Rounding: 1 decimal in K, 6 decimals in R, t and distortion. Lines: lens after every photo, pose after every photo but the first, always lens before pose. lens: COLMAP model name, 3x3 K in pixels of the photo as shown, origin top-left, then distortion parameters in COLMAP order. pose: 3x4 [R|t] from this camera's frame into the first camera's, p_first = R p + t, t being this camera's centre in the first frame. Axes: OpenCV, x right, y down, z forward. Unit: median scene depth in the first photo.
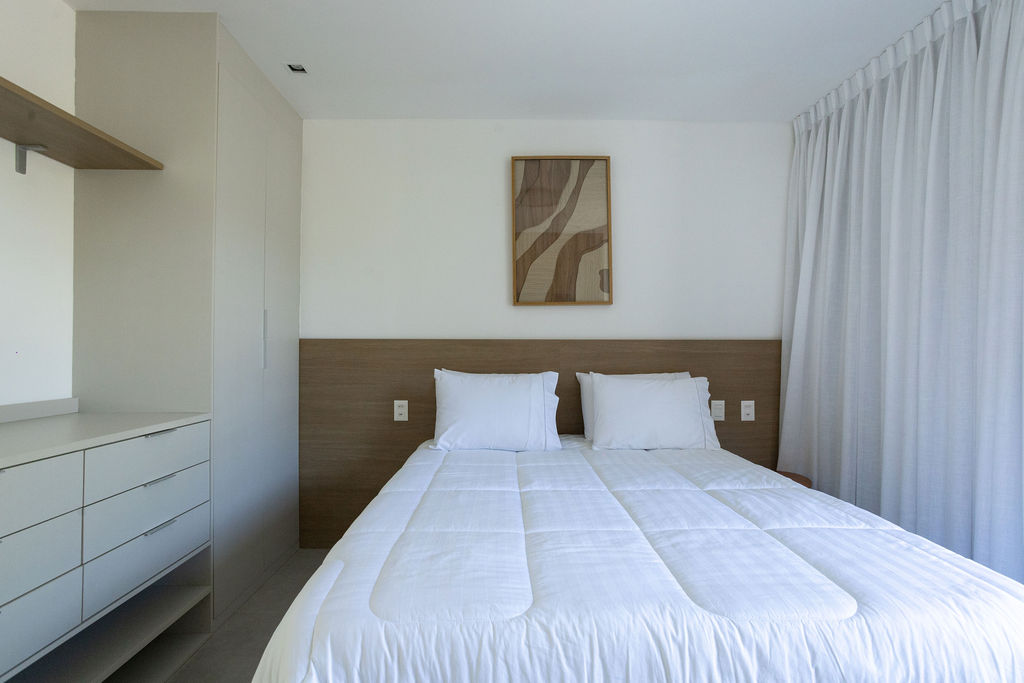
lens RADIAL K [[495.0, 0, 516.3], [0, 495.0, 348.4], [0, 0, 1]] dist [-0.038388, 0.015550]
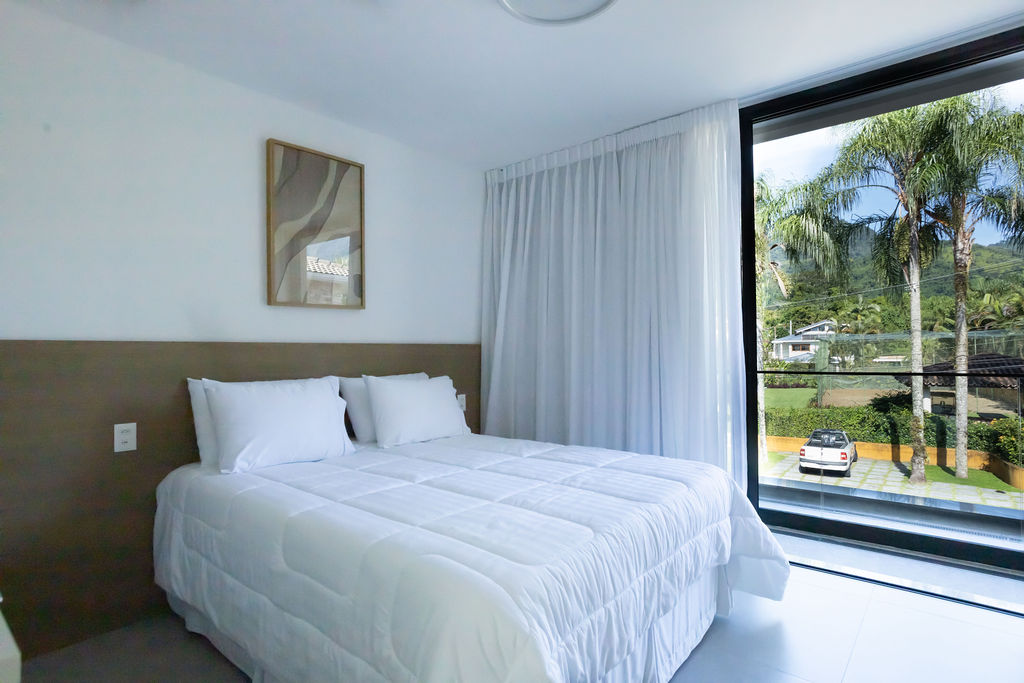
lens RADIAL K [[522.8, 0, 511.9], [0, 522.8, 354.3], [0, 0, 1]] dist [-0.030837, -0.000061]
pose [[0.667440, -0.009649, 0.744601, -0.416969], [0.006076, 0.999953, 0.007512, -0.001583], [-0.744639, -0.000490, 0.667467, 0.046052]]
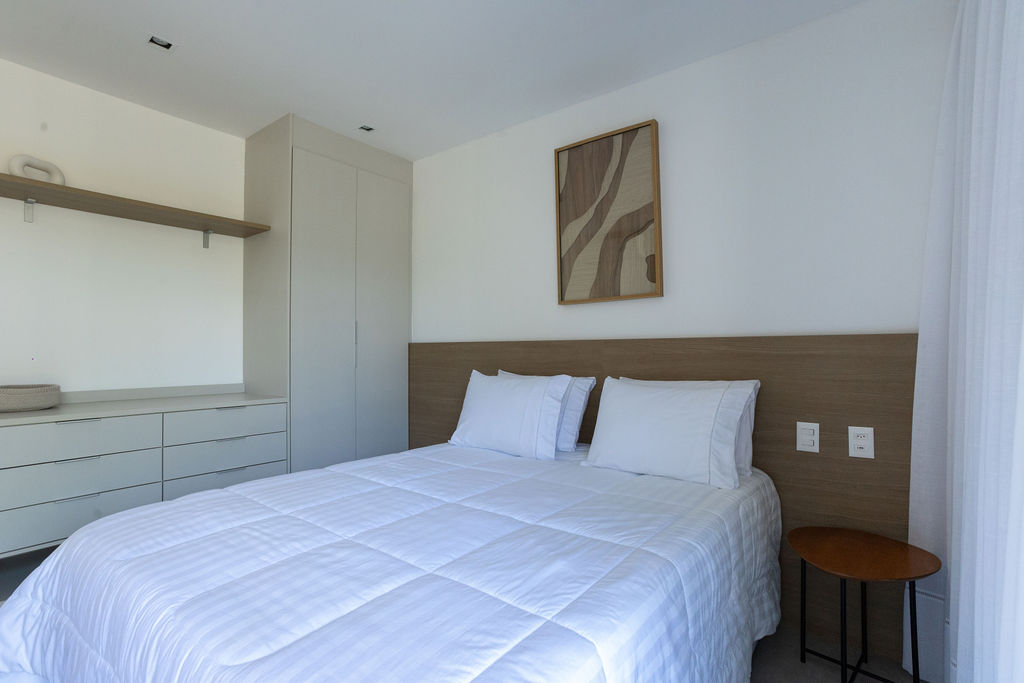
lens RADIAL K [[495.0, 0, 516.3], [0, 495.0, 348.4], [0, 0, 1]] dist [-0.038388, 0.015550]
pose [[0.787179, -0.006805, -0.616687, 0.516563], [0.008968, 0.999960, 0.000413, -0.003930], [0.616659, -0.005855, 0.787208, 0.198237]]
